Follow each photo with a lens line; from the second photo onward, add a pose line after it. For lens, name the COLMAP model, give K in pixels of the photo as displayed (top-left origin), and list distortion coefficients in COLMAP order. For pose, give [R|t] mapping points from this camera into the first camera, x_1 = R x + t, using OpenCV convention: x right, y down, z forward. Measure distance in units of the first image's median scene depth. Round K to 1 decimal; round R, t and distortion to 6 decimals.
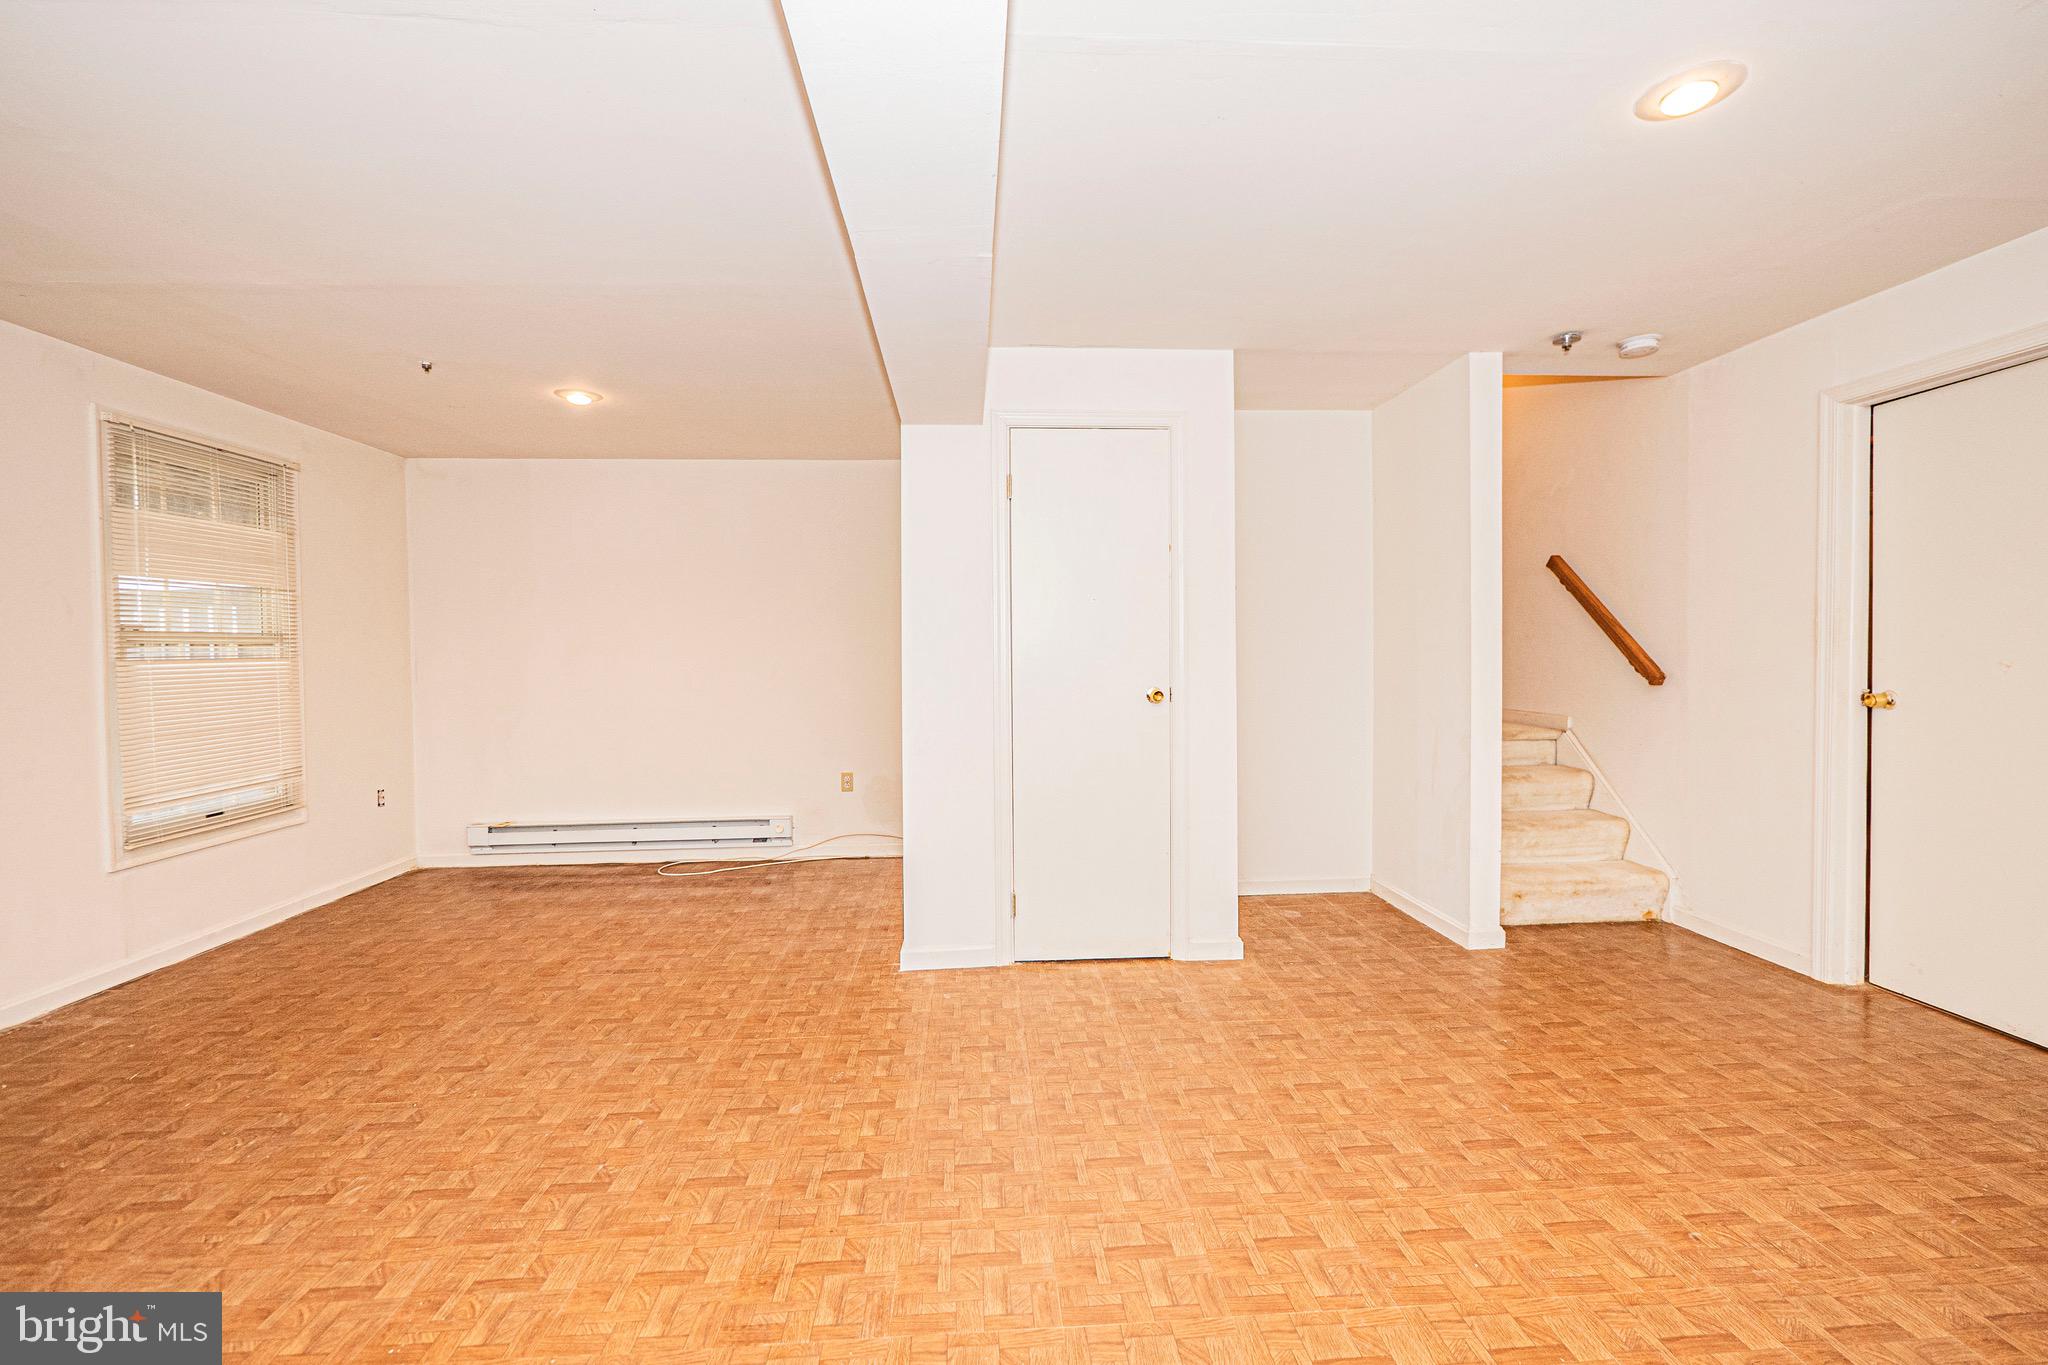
lens RADIAL K [[864.6, 0, 1021.1], [0, 864.6, 667.6], [0, 0, 1]] dist [-0.007471, 0.001033]
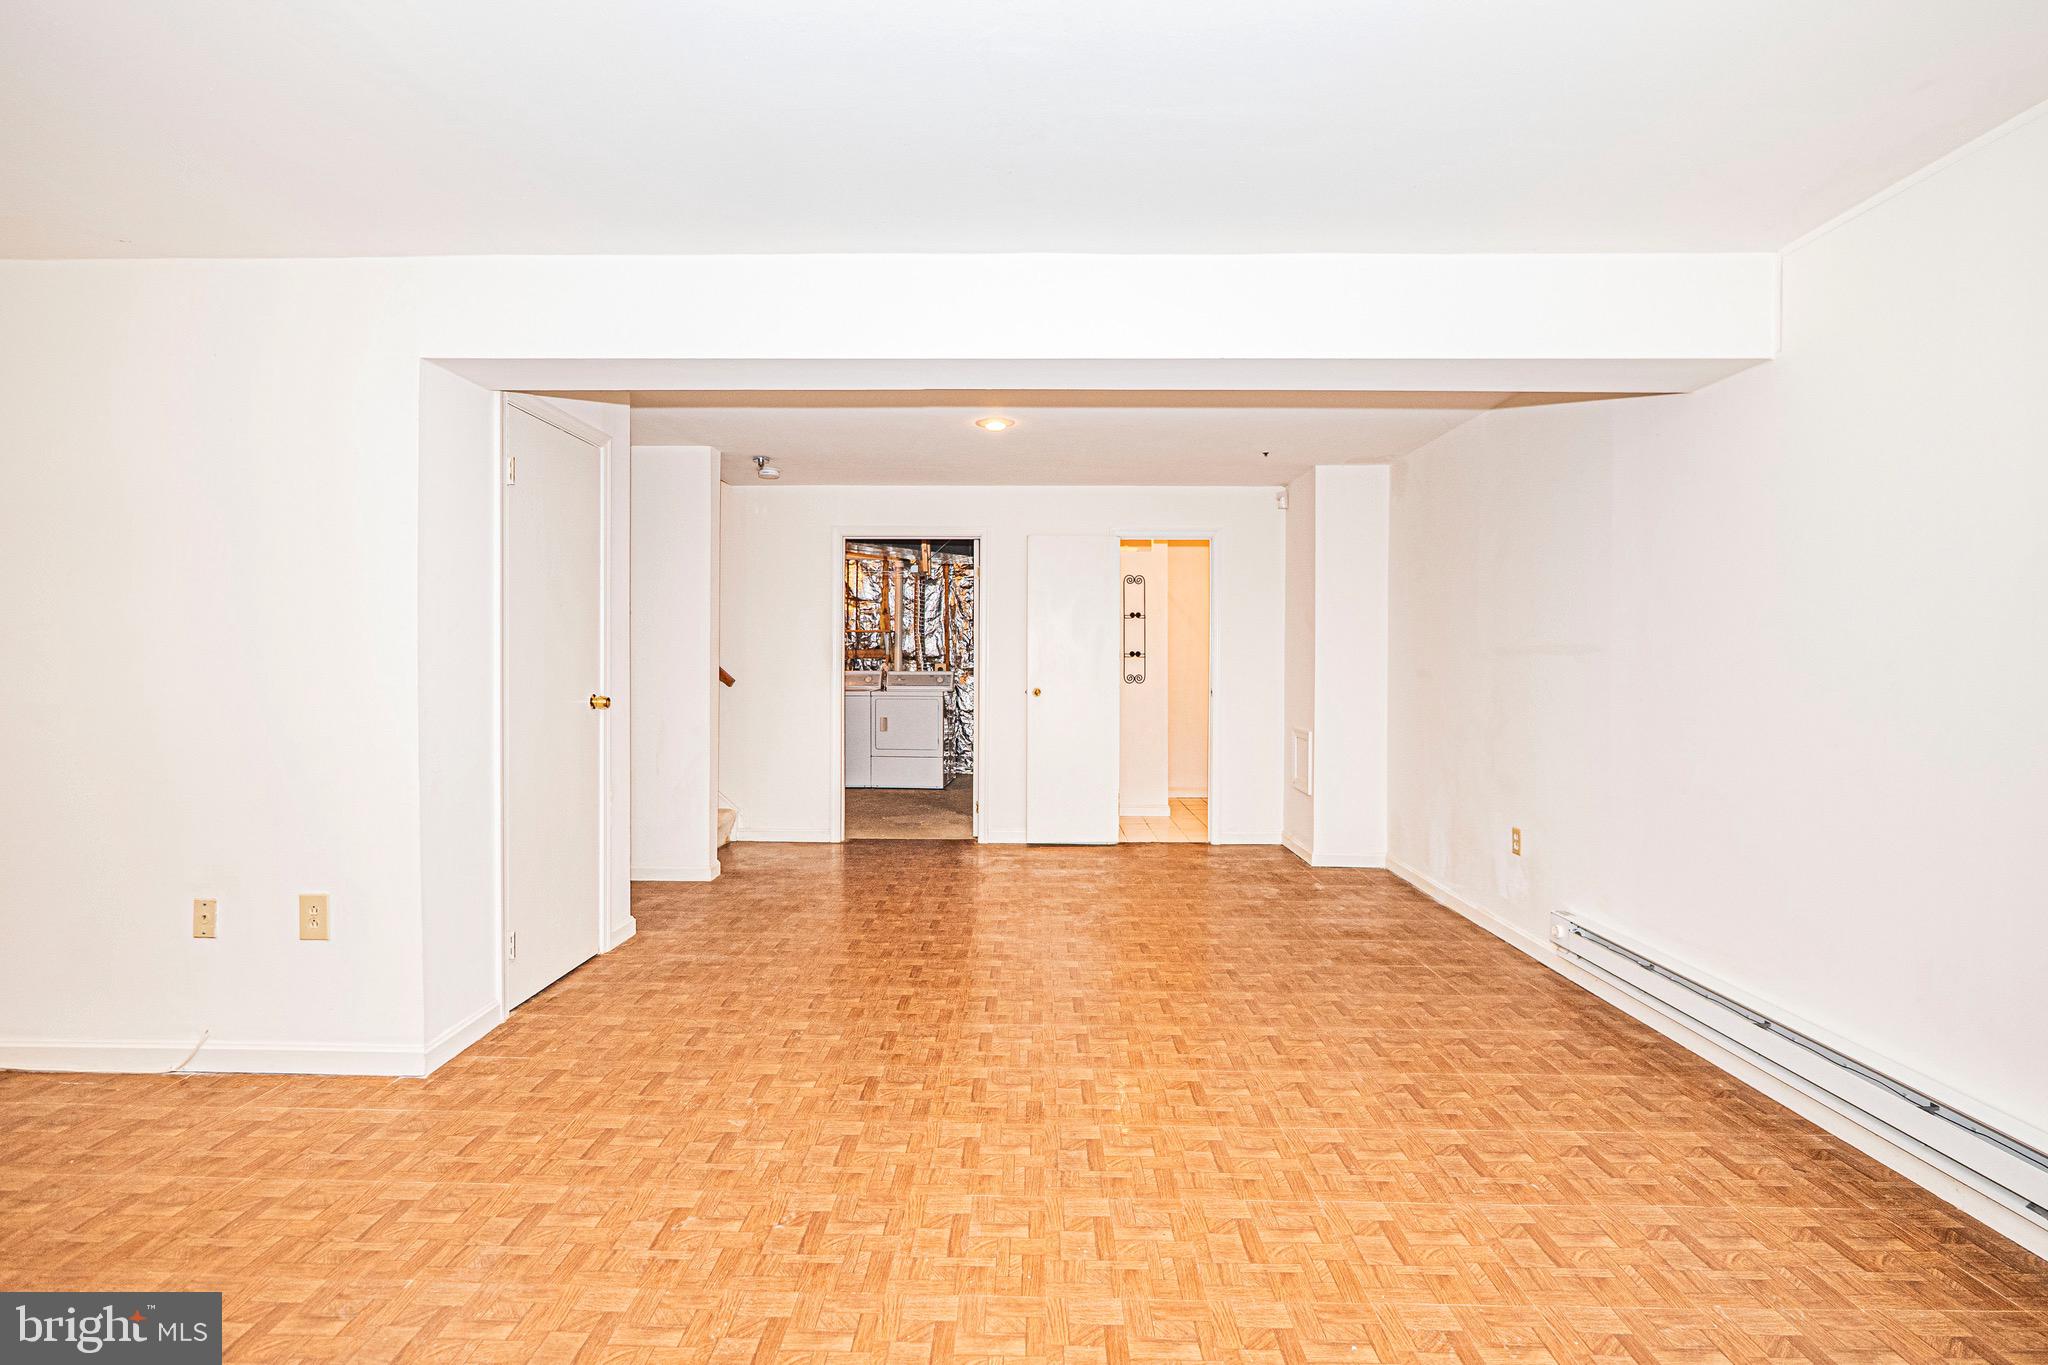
lens RADIAL K [[864.6, 0, 1016.1], [0, 864.6, 674.0], [0, 0, 1]] dist [-0.007471, 0.001033]
pose [[0.083942, -0.001450, 0.996470, -0.847735], [0.008363, 0.999965, 0.000750, 0.000412], [-0.996436, 0.008271, 0.083951, 0.415707]]
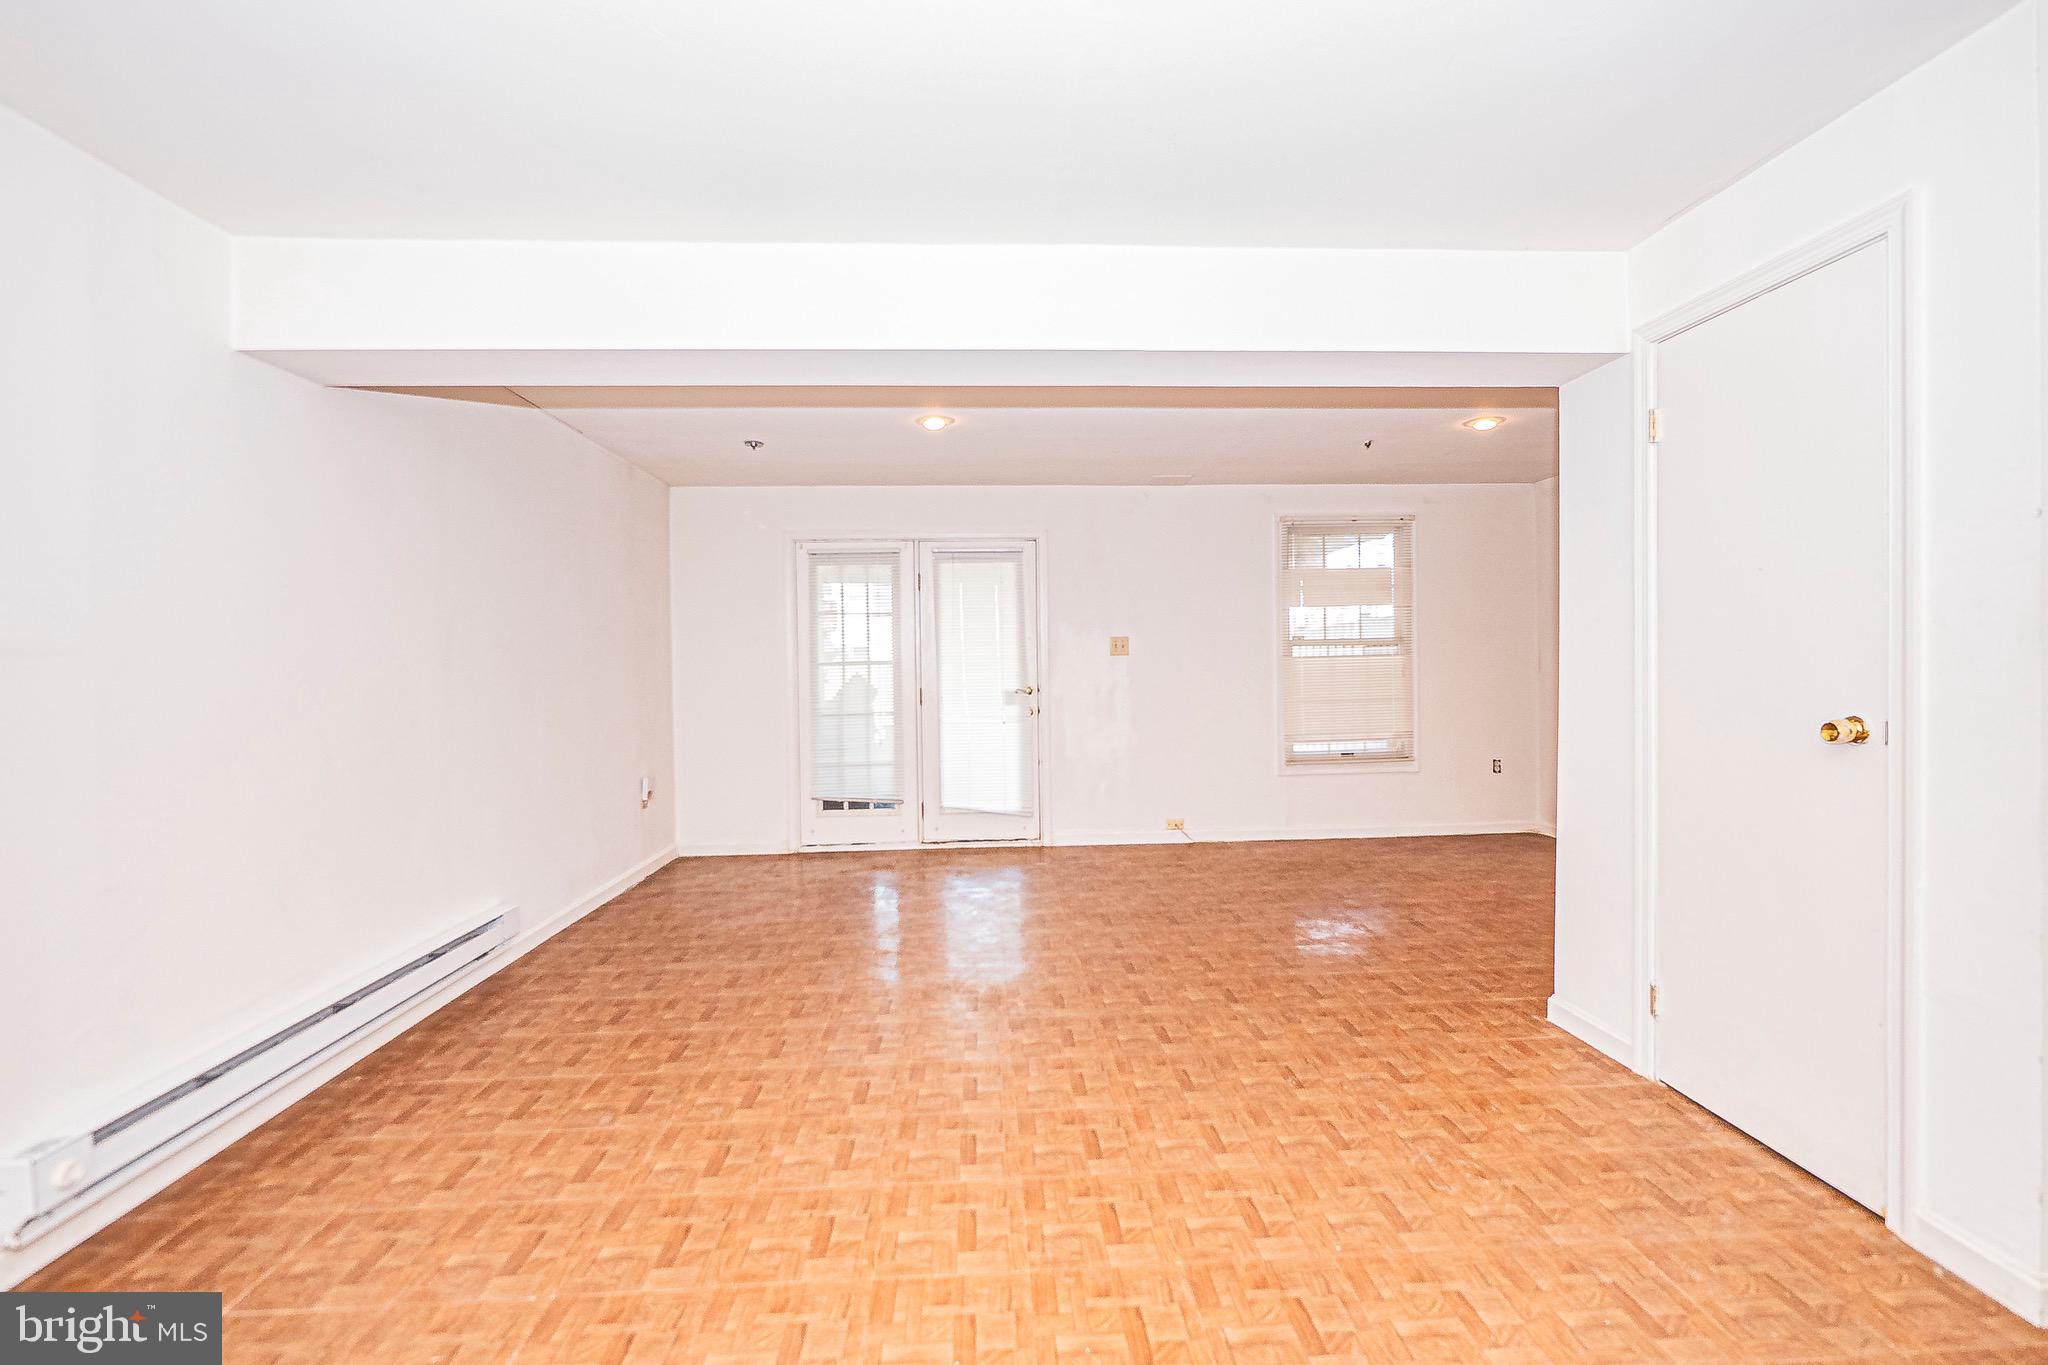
lens RADIAL K [[864.6, 0, 1025.4], [0, 864.6, 671.4], [0, 0, 1]] dist [-0.007471, 0.001033]
pose [[-0.004428, 0.025040, -0.999677, 0.721036], [-0.000030, 0.999686, 0.025041, -0.022011], [0.999990, 0.000141, -0.004426, 0.475418]]
